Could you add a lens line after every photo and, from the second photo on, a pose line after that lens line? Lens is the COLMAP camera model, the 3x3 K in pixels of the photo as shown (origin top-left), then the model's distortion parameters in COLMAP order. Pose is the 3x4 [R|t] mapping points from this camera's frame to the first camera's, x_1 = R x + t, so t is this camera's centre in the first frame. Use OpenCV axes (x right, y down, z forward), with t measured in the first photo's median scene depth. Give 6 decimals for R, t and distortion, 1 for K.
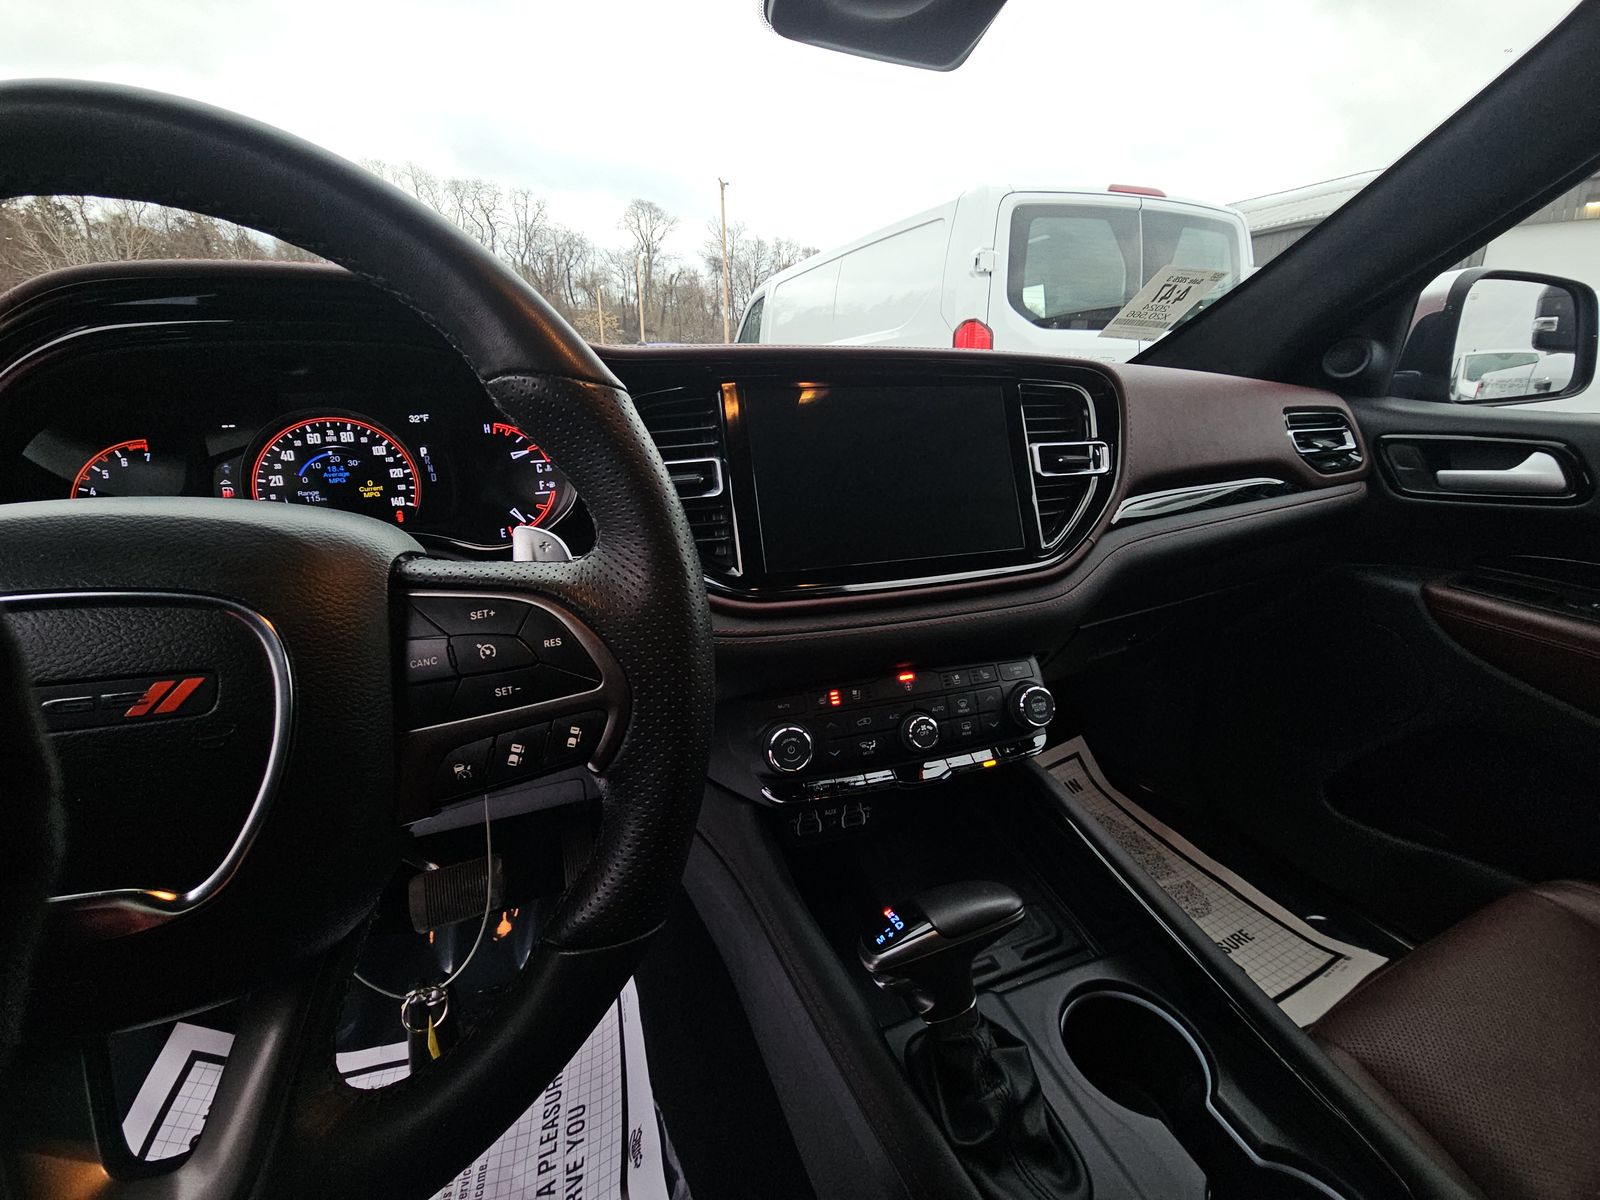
lens RADIAL K [[635.0, 0, 805.3], [0, 635.0, 602.0], [0, 0, 1]] dist [0.011077, -0.003922]
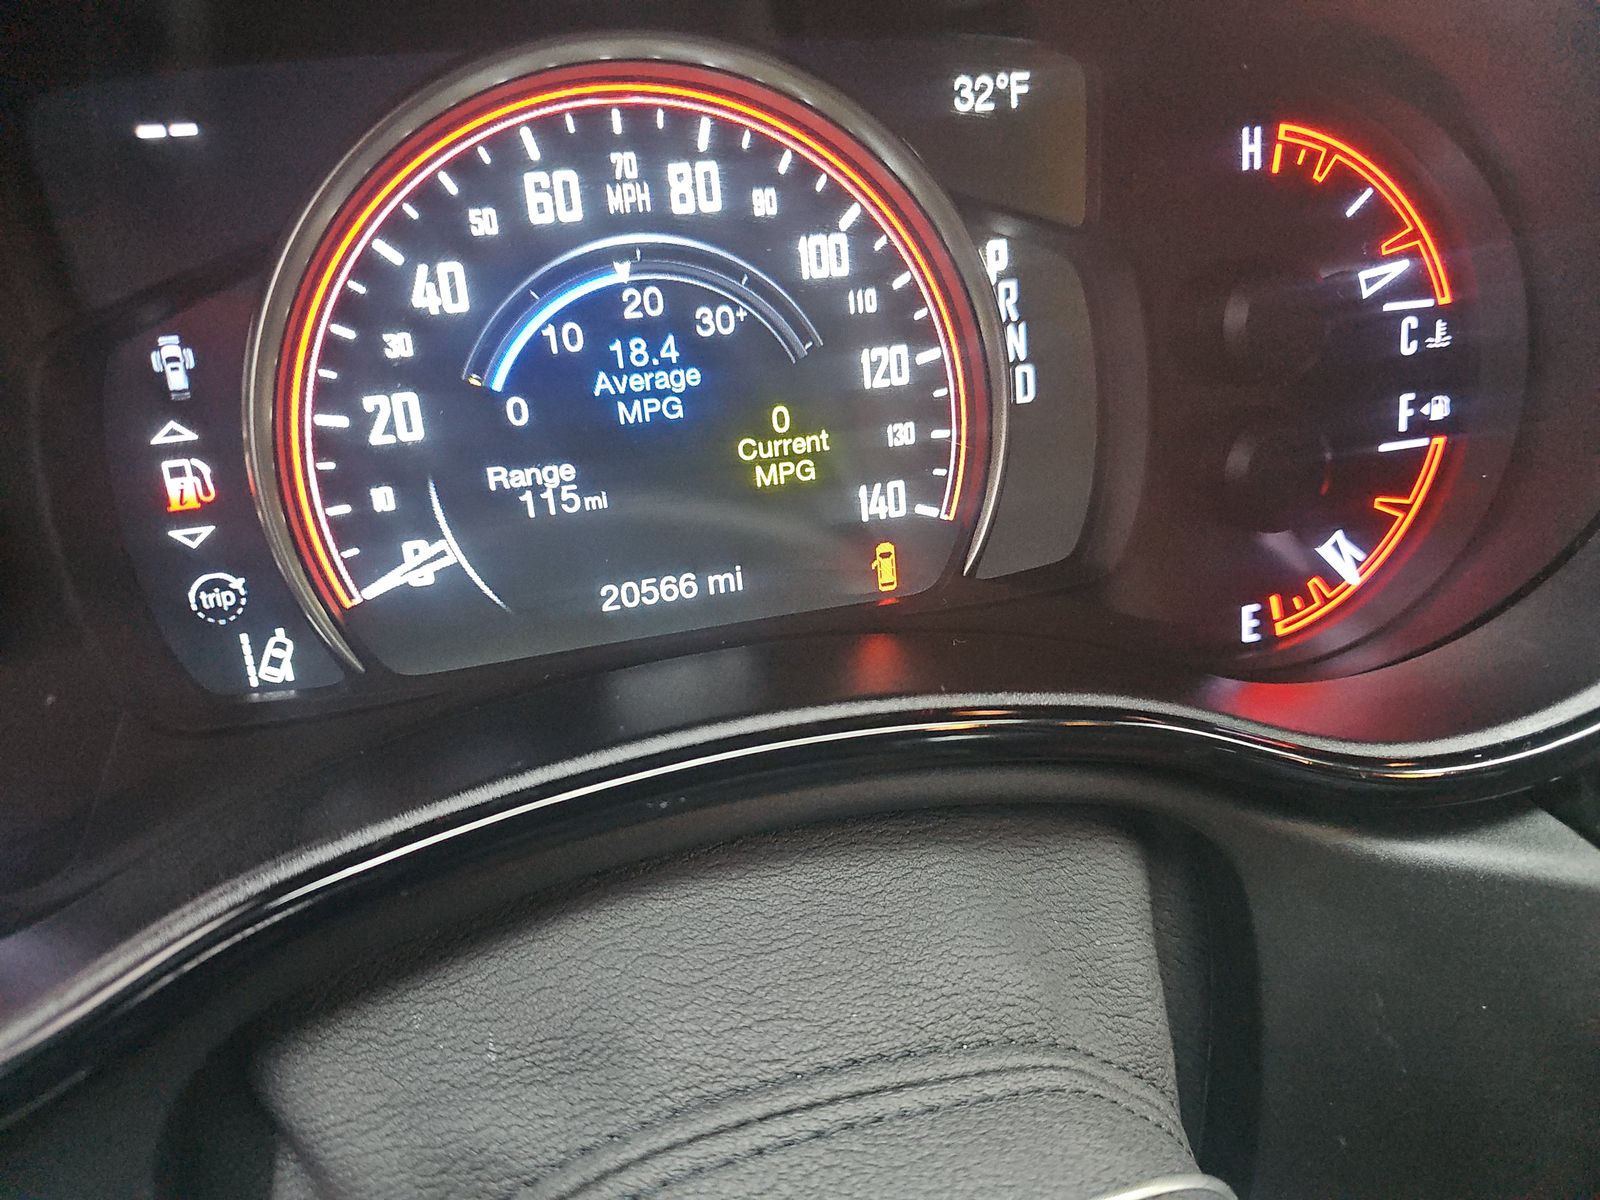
lens RADIAL K [[1076.6, 0, 794.6], [0, 1076.6, 608.1], [0, 0, 1]] dist [-0.019581, -0.002287]
pose [[0.996925, 0.056346, -0.054459, -0.655158], [-0.043702, 0.976626, 0.210454, -0.200158], [0.065044, -0.207427, 0.976086, 0.641194]]
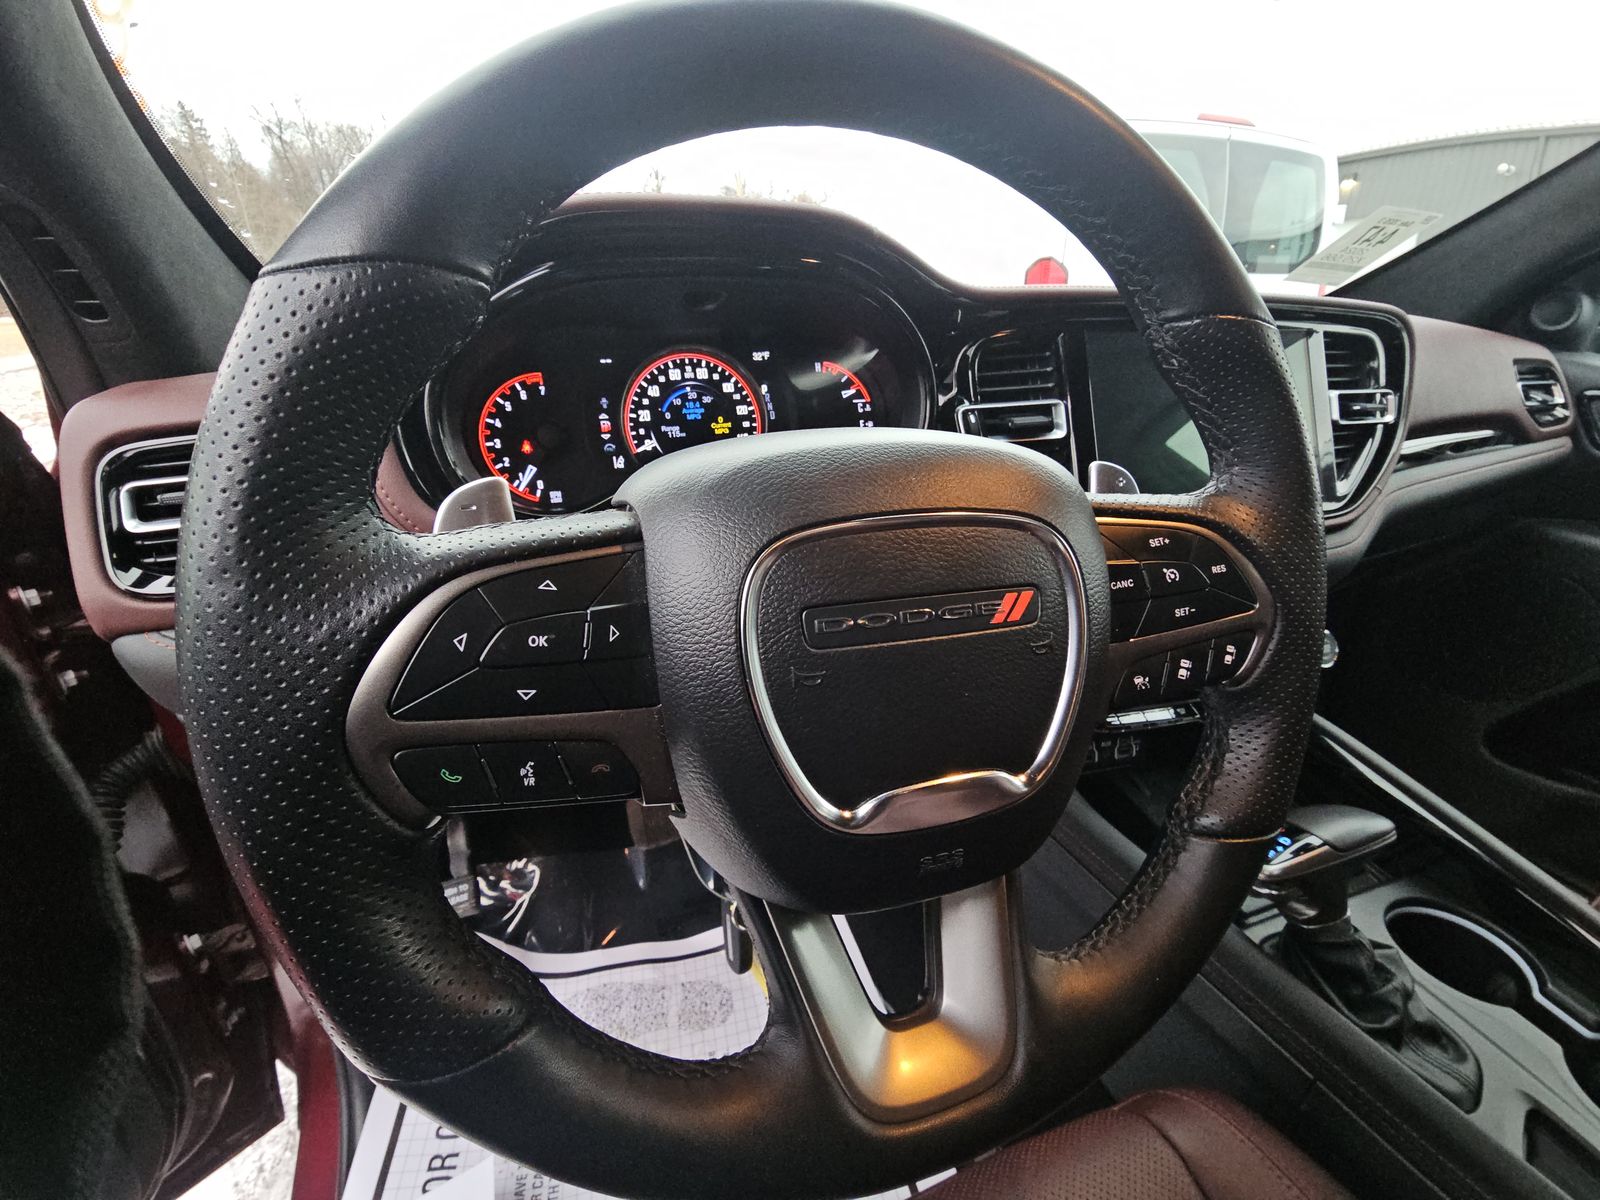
lens RADIAL K [[635.0, 0, 795.7], [0, 635.0, 604.5], [0, 0, 1]] dist [0.011077, -0.003922]
pose [[0.999773, 0.020533, -0.005675, -0.548334], [-0.019976, 0.996176, 0.085054, 0.022242], [0.007400, -0.084921, 0.996360, -0.052909]]
